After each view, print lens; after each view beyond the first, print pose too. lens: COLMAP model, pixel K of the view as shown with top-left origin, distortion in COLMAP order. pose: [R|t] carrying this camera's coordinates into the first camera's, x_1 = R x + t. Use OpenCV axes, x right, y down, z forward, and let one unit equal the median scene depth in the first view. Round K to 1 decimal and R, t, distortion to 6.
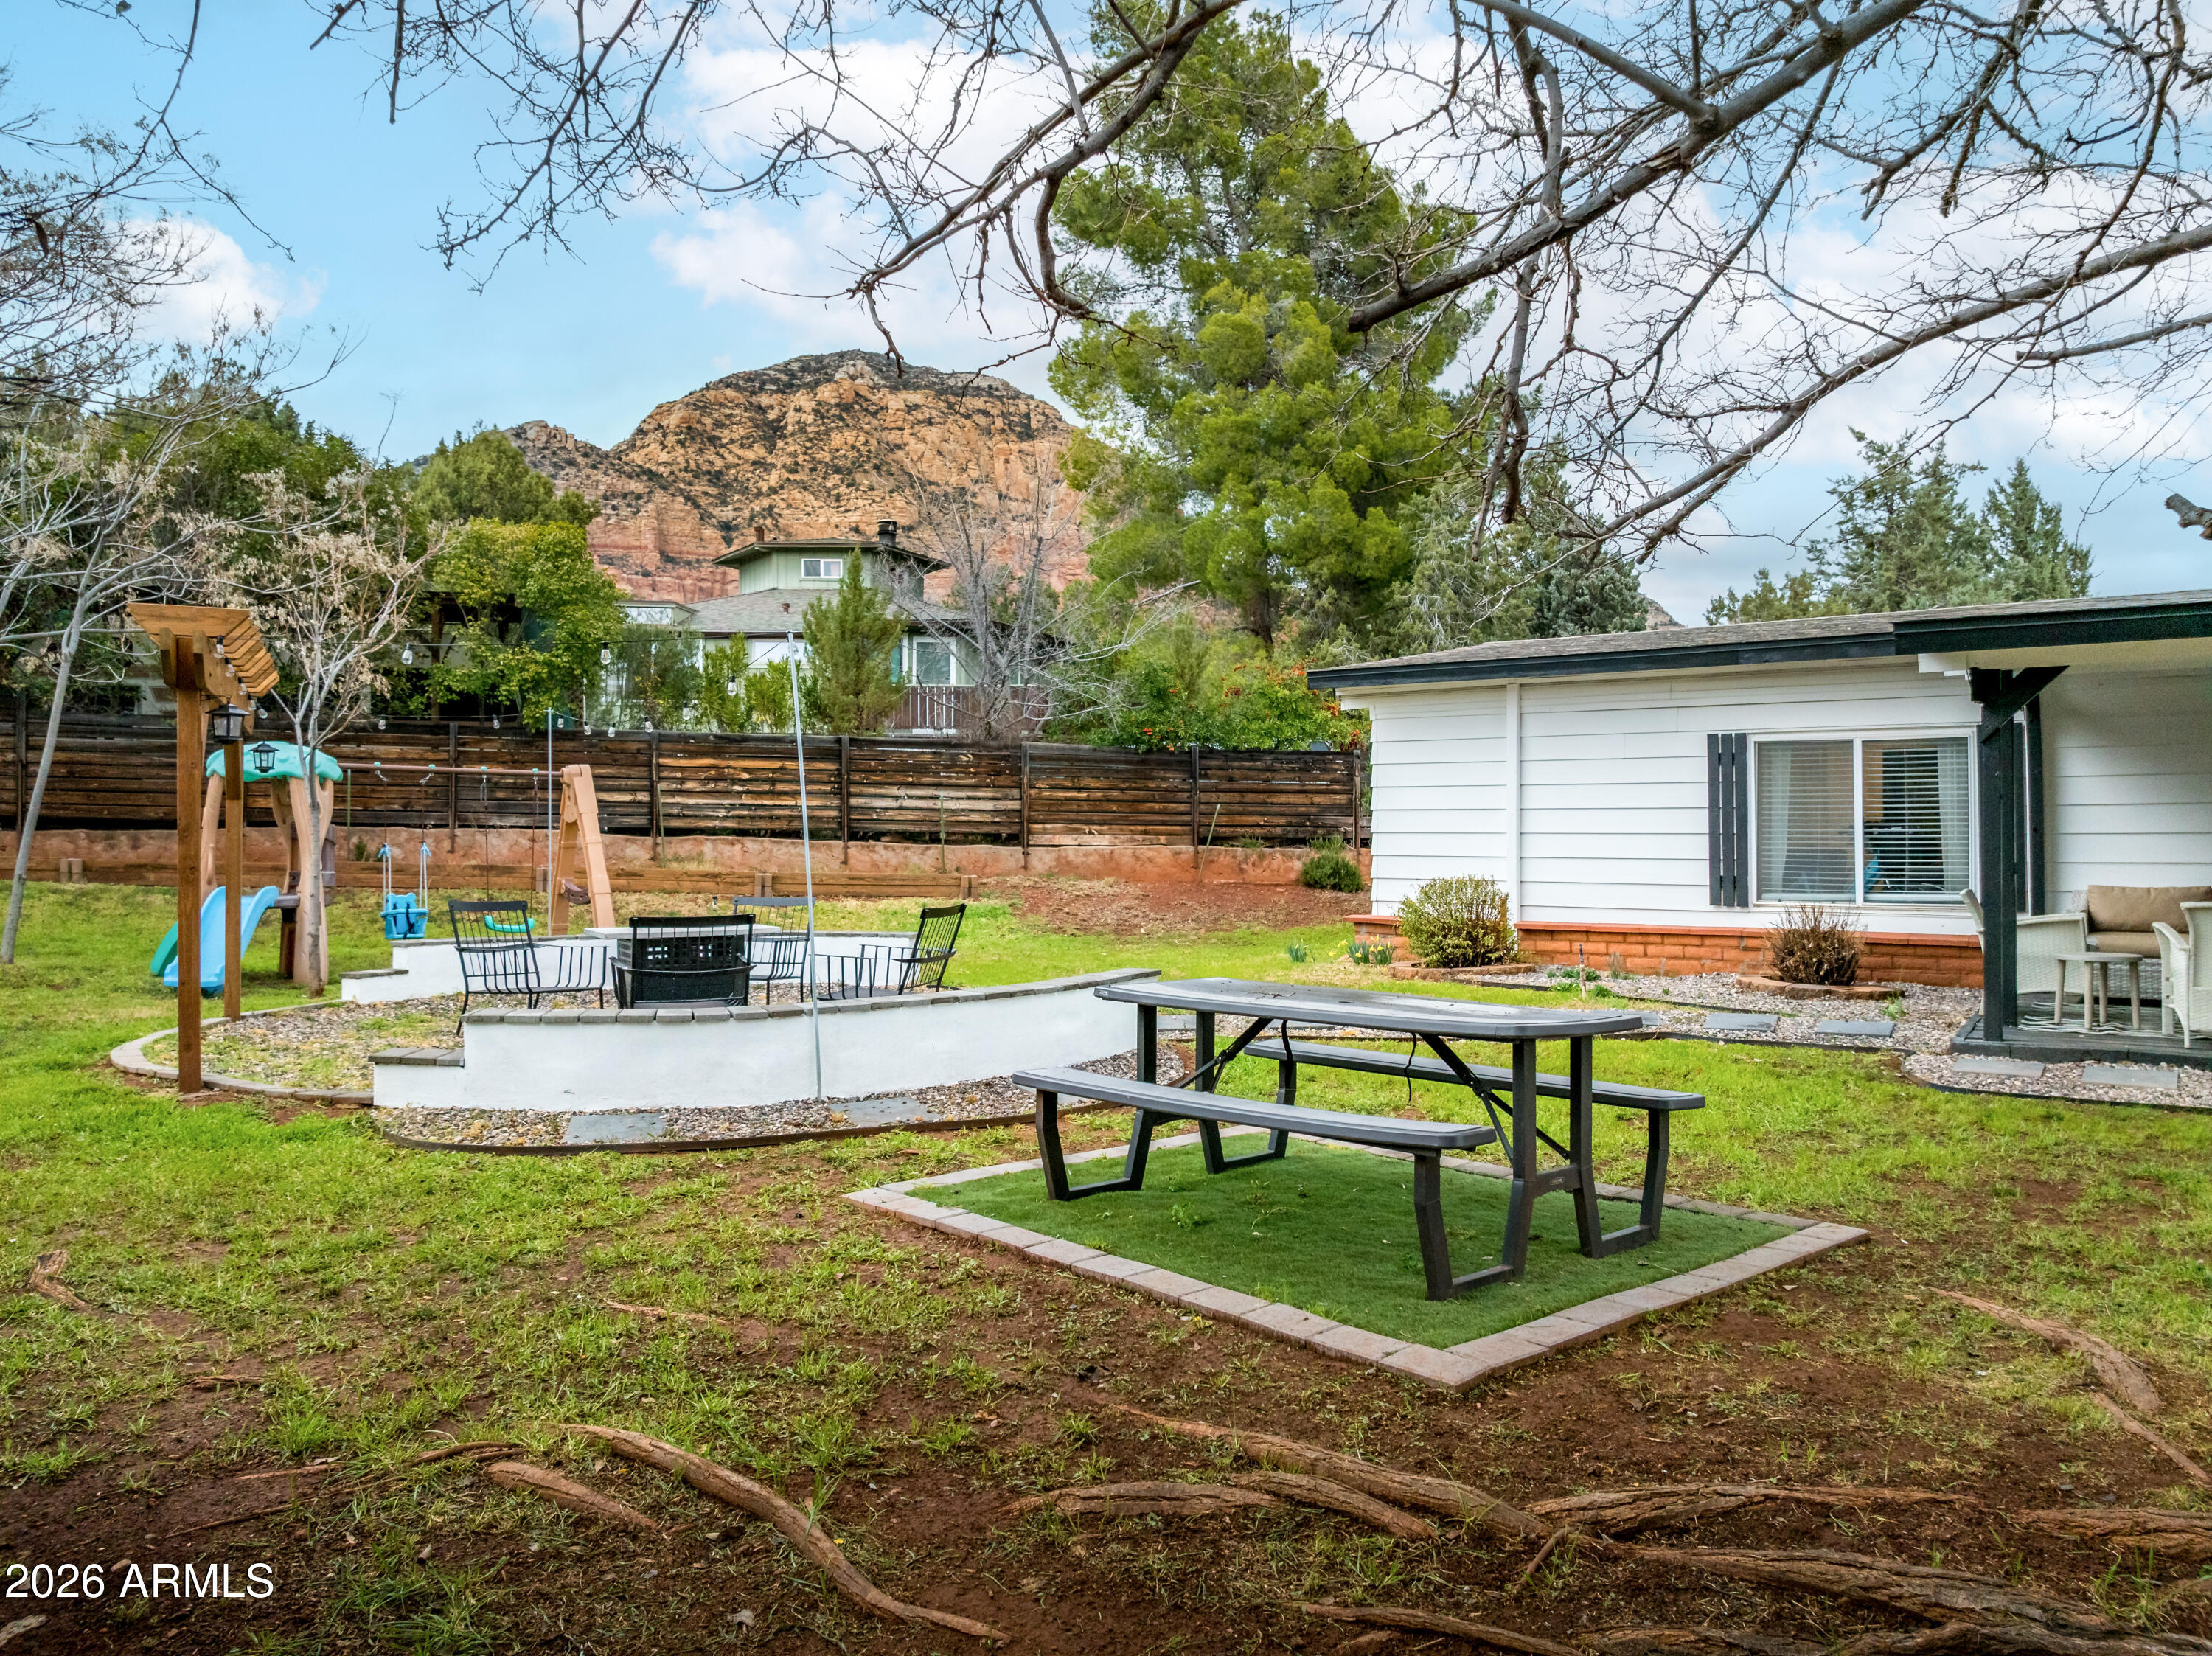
lens RADIAL K [[1580.3, 0, 1105.2], [0, 1580.3, 809.3], [0, 0, 1]] dist [-0.037239, -0.003225]
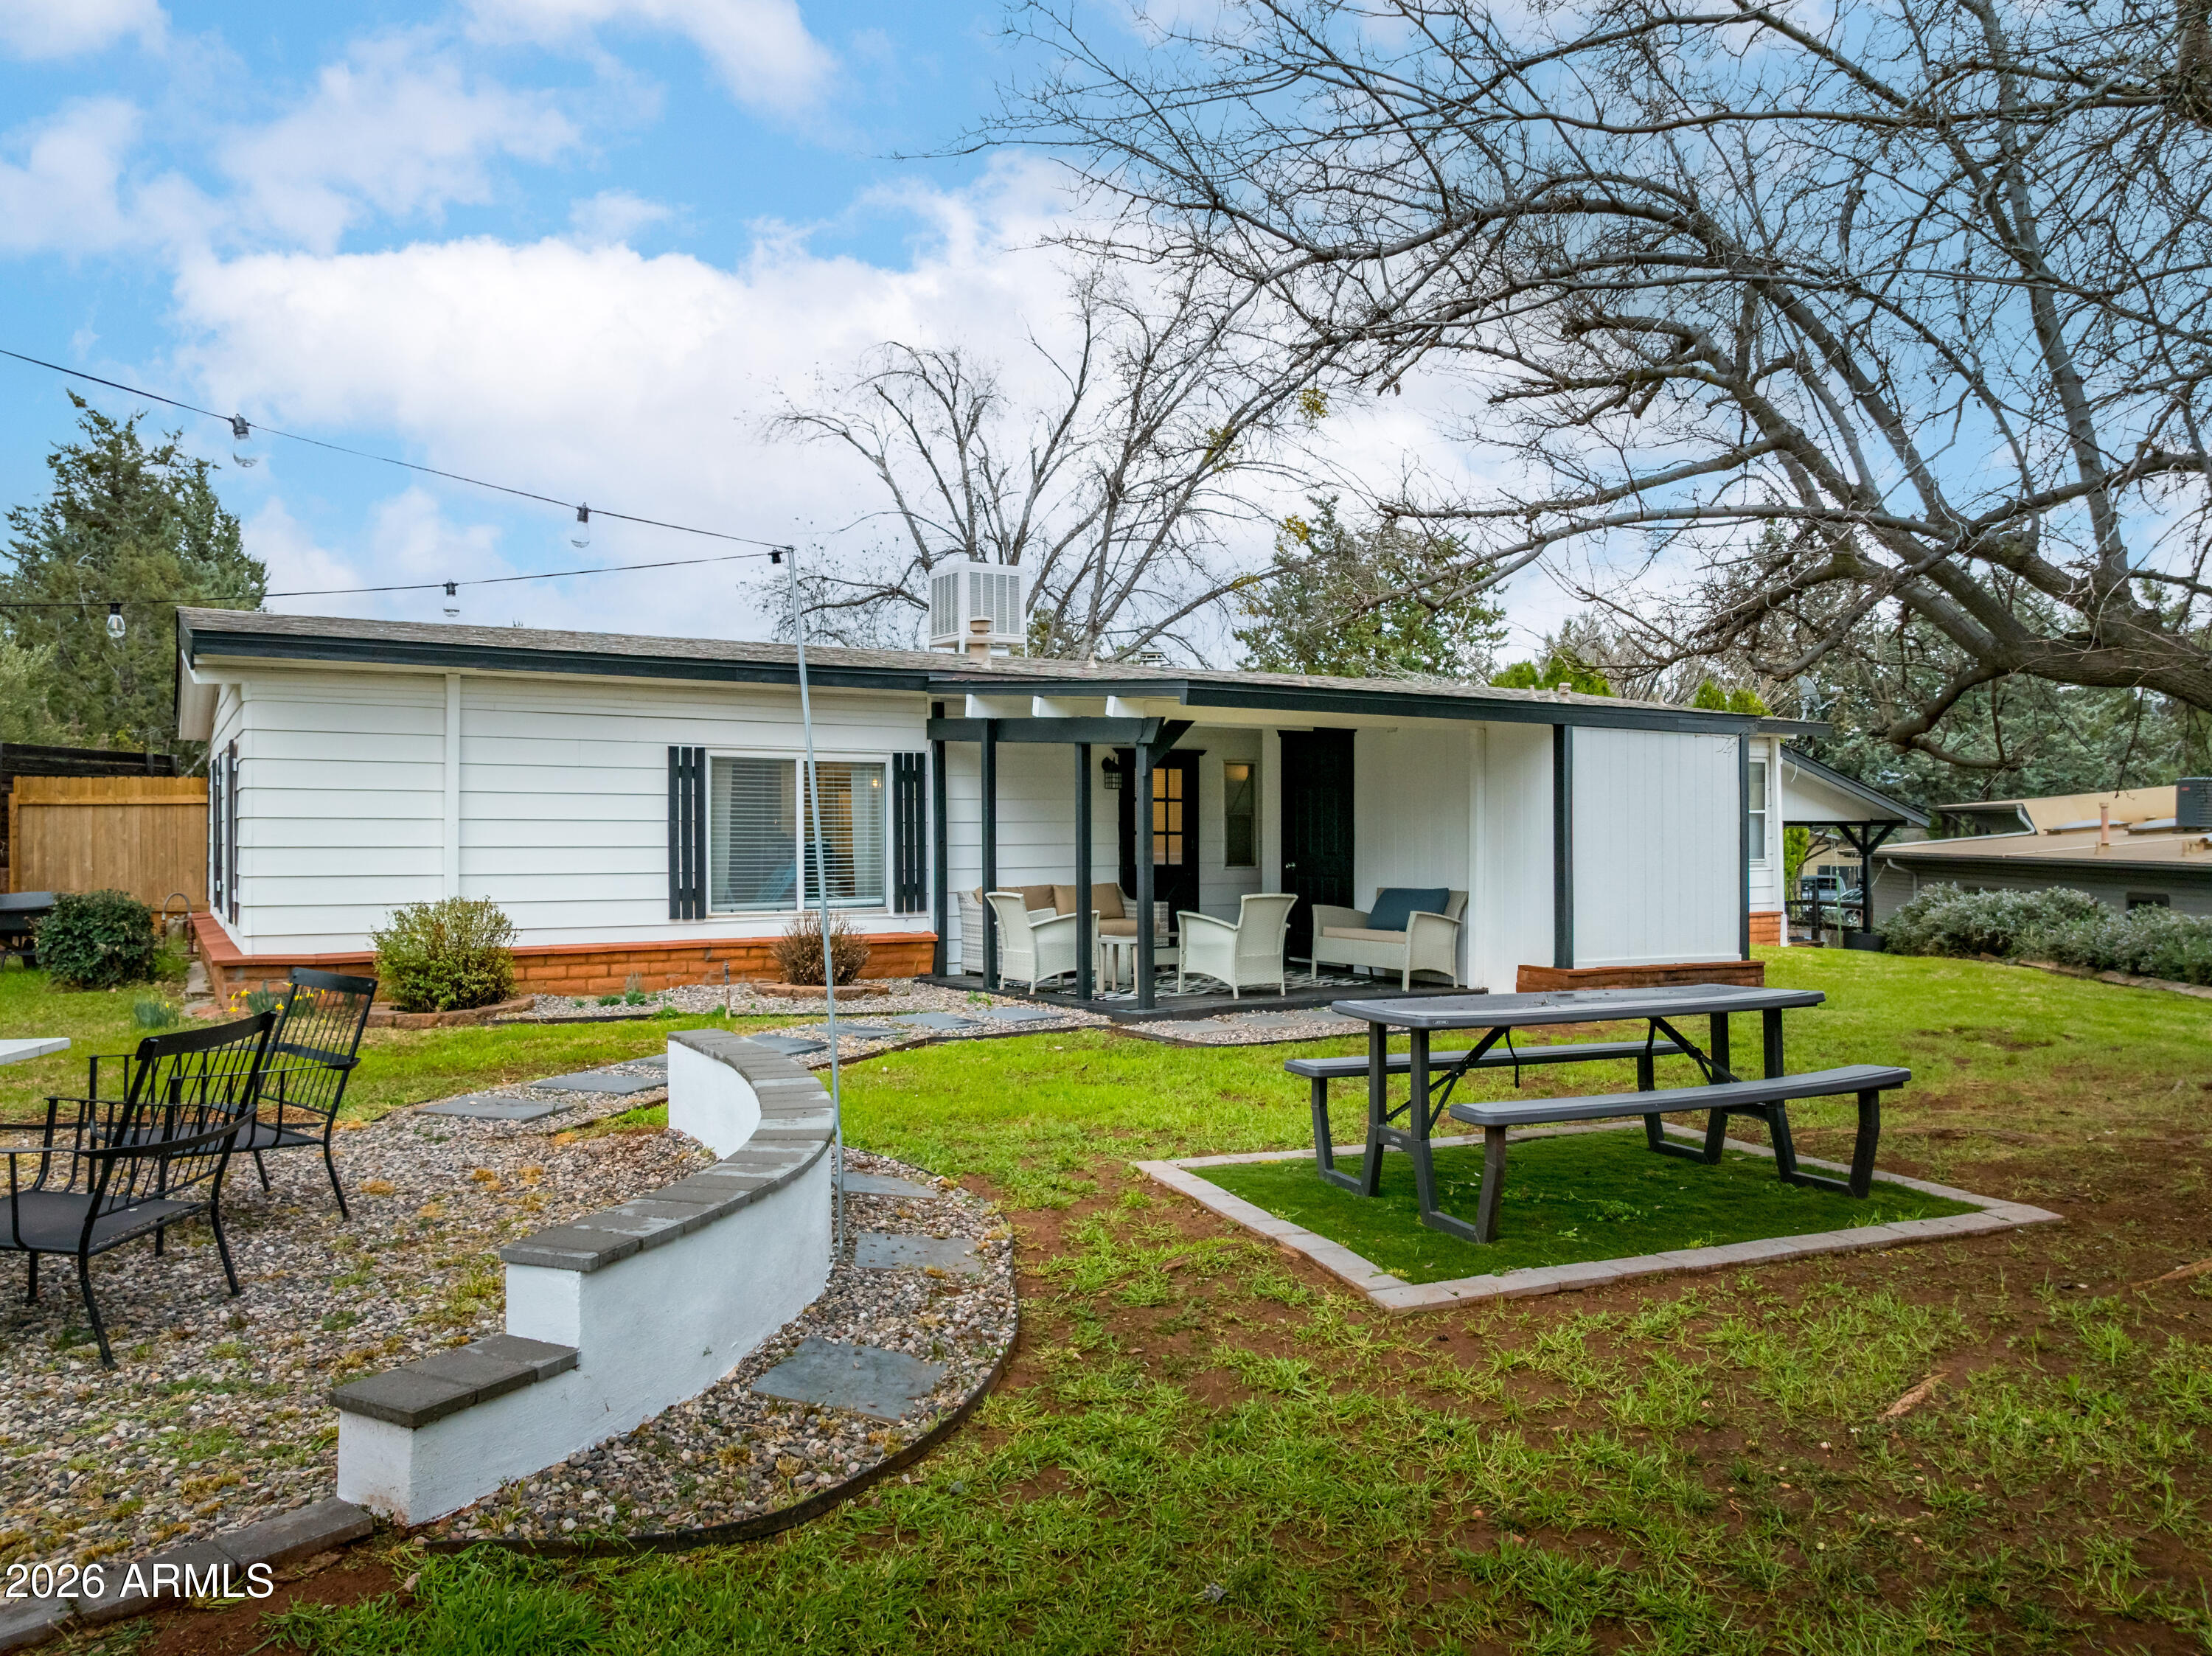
lens RADIAL K [[1580.3, 0, 1124.8], [0, 1580.3, 833.6], [0, 0, 1]] dist [-0.037239, -0.003225]
pose [[0.374922, 0.000574, 0.927056, -0.427302], [-0.011504, 0.999926, 0.004033, -0.000087], [-0.926985, -0.012177, 0.374901, 0.362148]]
